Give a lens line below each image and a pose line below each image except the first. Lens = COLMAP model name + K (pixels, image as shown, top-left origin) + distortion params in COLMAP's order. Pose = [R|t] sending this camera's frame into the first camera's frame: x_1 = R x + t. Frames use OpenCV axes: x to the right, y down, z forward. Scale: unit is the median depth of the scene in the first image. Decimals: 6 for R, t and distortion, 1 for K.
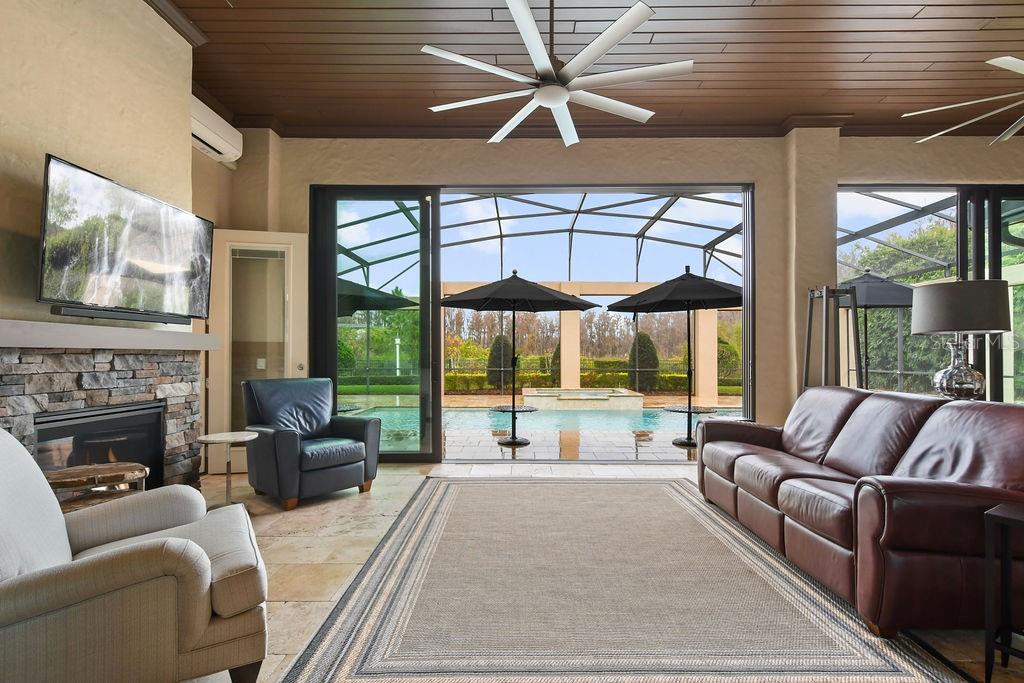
lens RADIAL K [[490.3, 0, 523.7], [0, 490.3, 354.0], [0, 0, 1]] dist [0.000778, -0.000310]
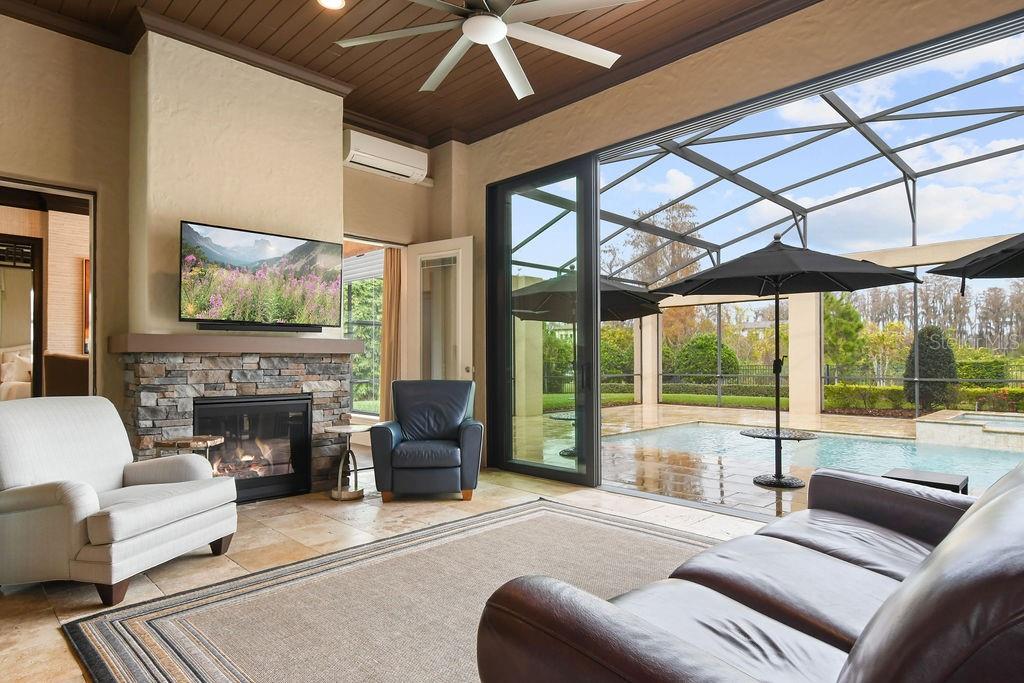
lens RADIAL K [[586.7, 0, 517.4], [0, 586.7, 354.7], [0, 0, 1]] dist [0.011361, -0.000659]
pose [[0.701030, -0.009182, -0.713072, 0.536784], [0.004829, 0.999955, -0.008129, 0.007483], [0.713115, 0.002255, 0.701043, 0.260065]]
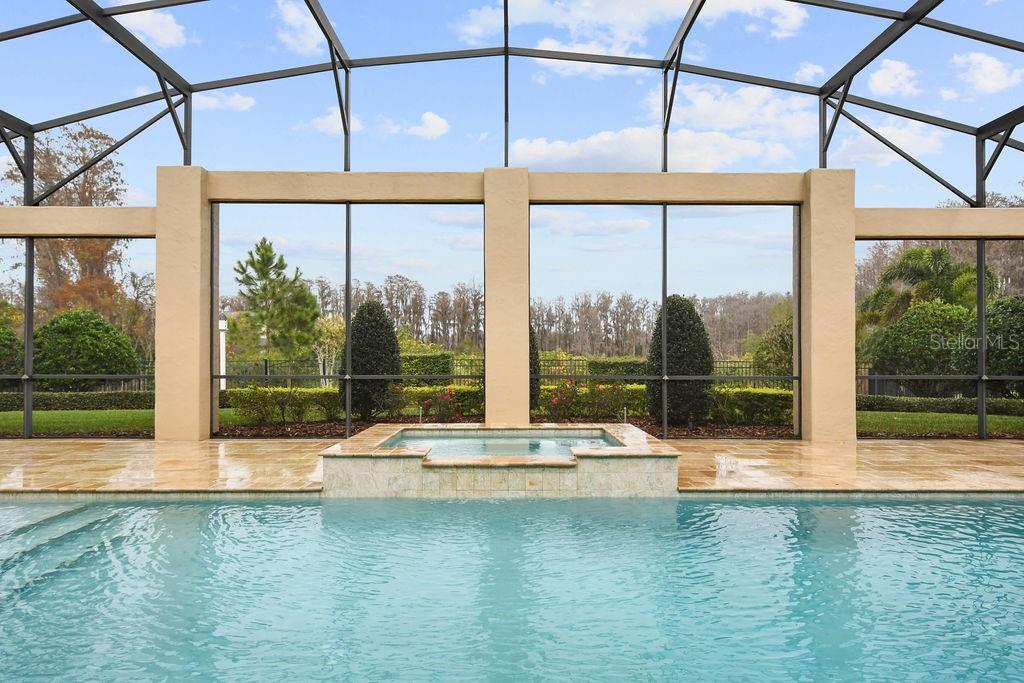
lens RADIAL K [[662.5, 0, 512.0], [0, 662.5, 341.5], [0, 0, 1]] dist [0.045031, 0.000708]
pose [[0.999953, -0.000097, -0.009651, 0.388726], [-0.000123, 0.999743, -0.022691, 0.049324], [0.009651, 0.022691, 0.999696, 1.573793]]
